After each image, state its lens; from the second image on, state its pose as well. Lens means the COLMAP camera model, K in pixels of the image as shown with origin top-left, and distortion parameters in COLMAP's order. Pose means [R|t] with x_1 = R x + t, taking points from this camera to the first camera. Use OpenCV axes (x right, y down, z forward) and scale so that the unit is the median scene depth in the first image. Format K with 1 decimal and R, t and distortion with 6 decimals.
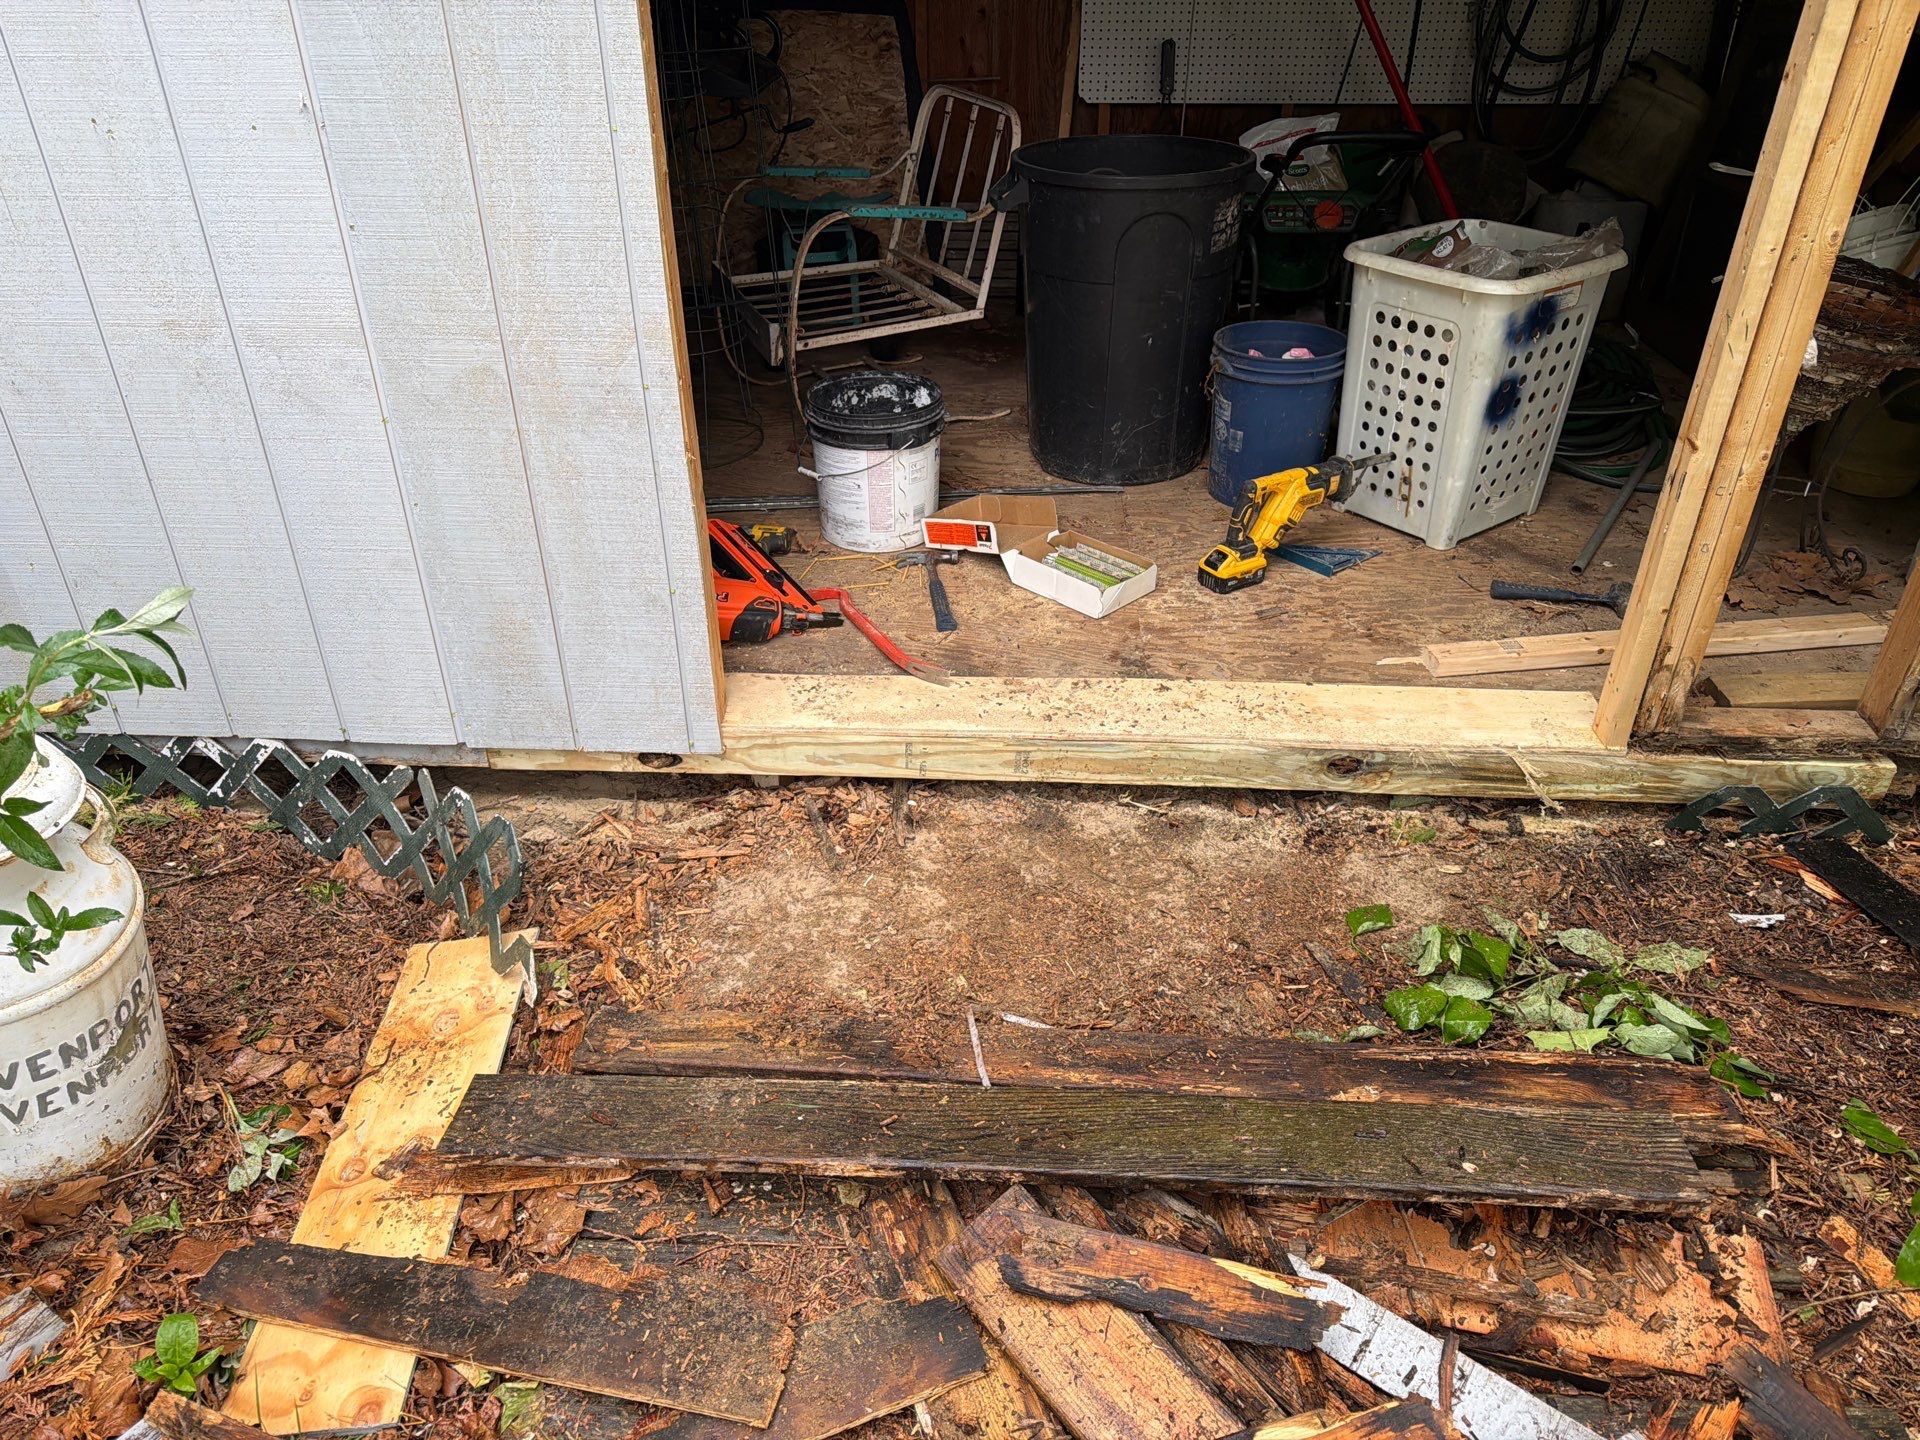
lens RADIAL K [[1378.6, 0, 946.3], [0, 1378.6, 728.8], [0, 0, 1]] dist [0.056364, -0.078803]
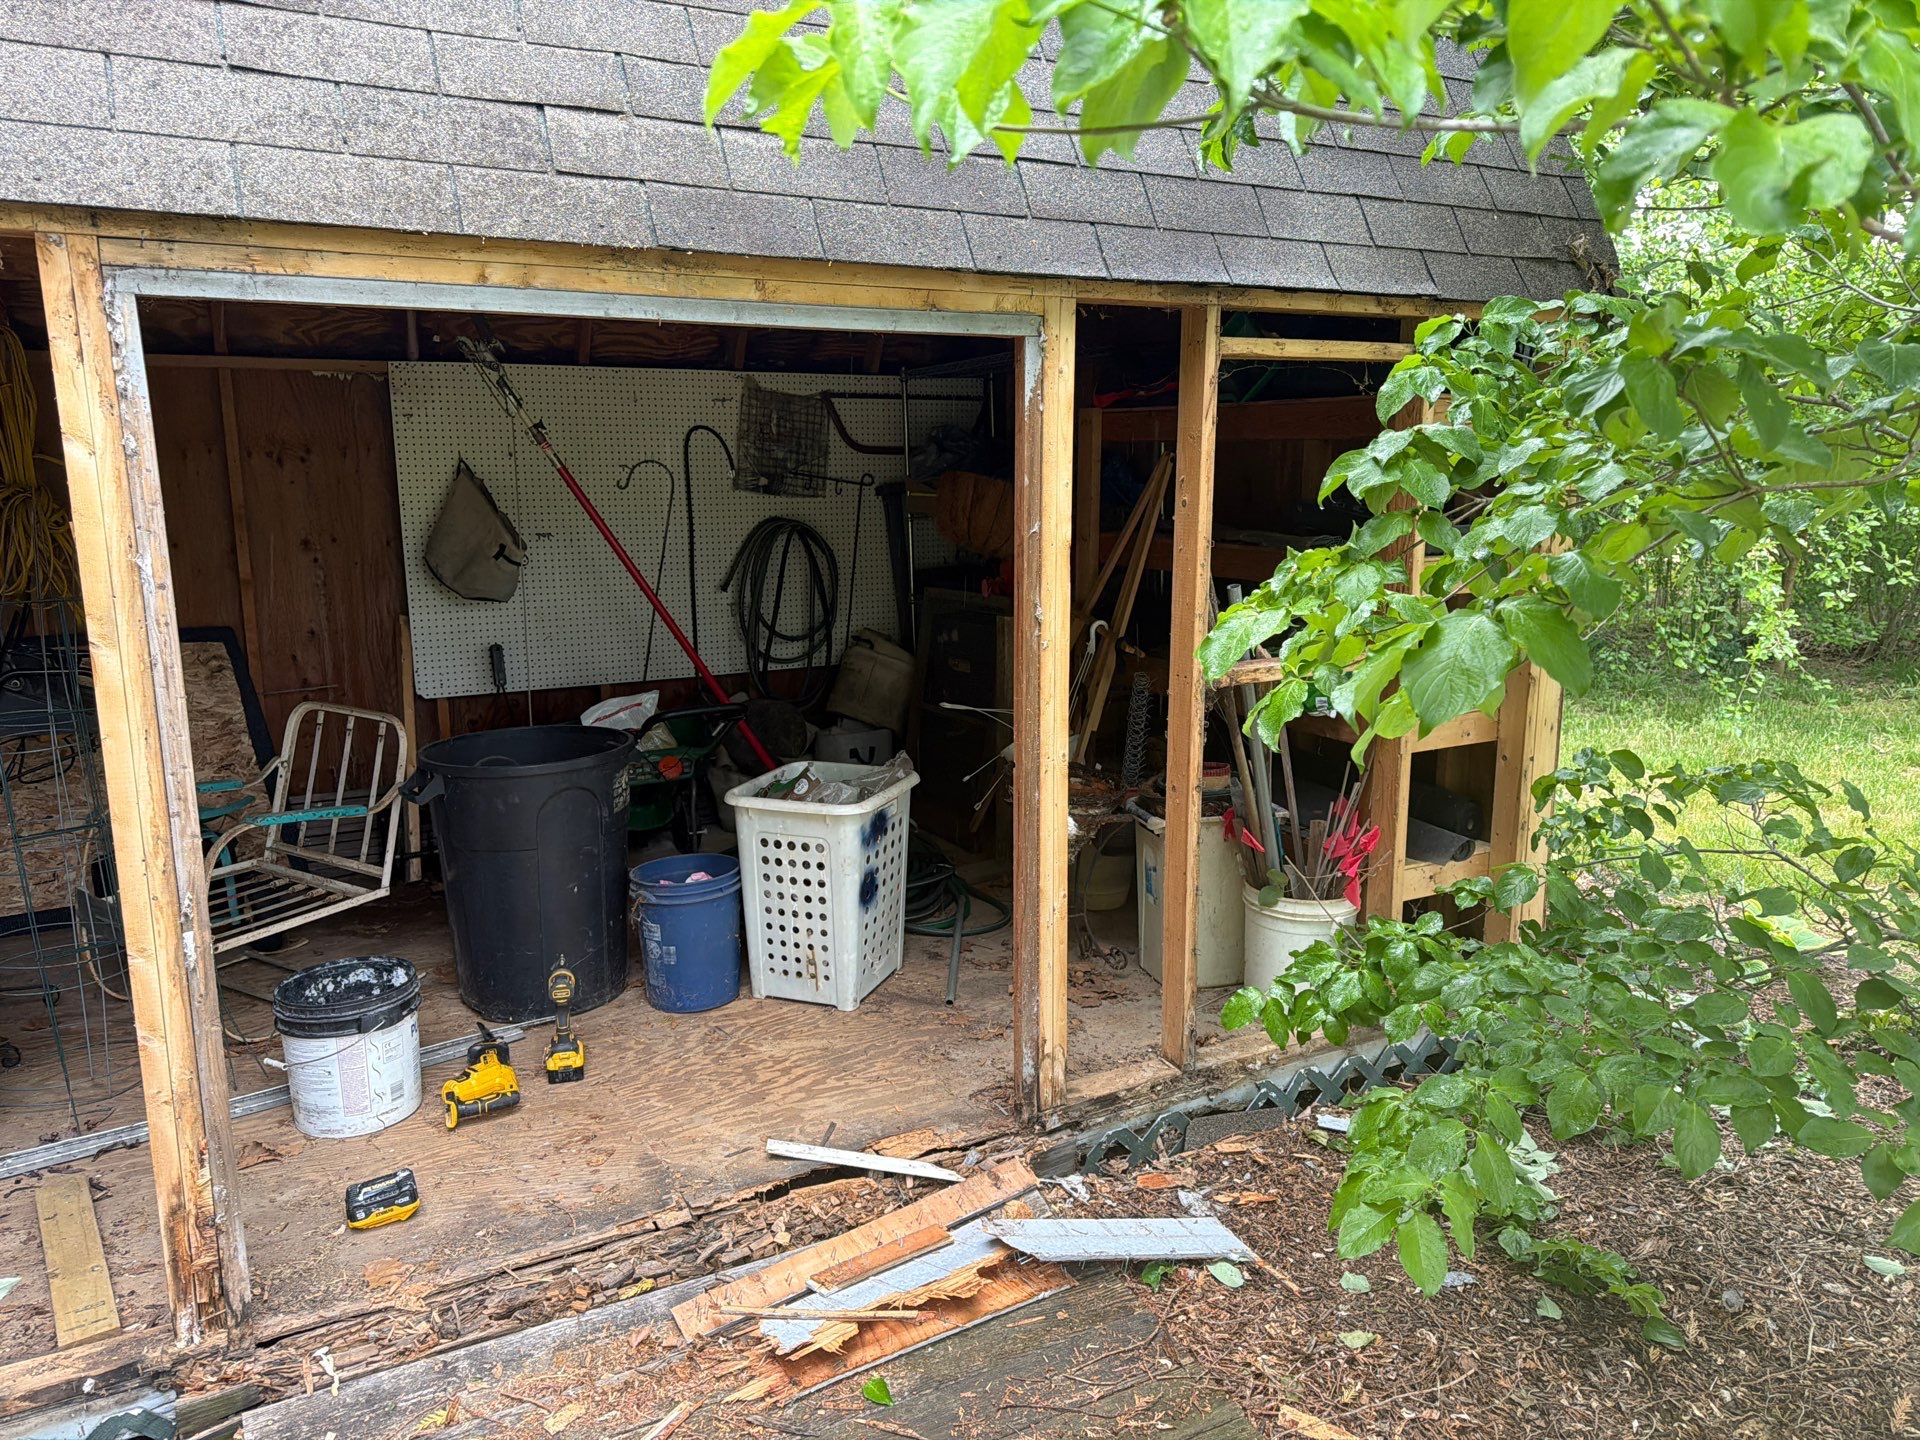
lens RADIAL K [[1378.6, 0, 961.0], [0, 1378.6, 715.8], [0, 0, 1]] dist [0.056364, -0.078803]
pose [[0.850213, -0.101858, 0.516491, -0.173576], [0.283481, 0.915294, -0.286139, 0.011170], [-0.443596, 0.389695, 0.807069, -0.146151]]
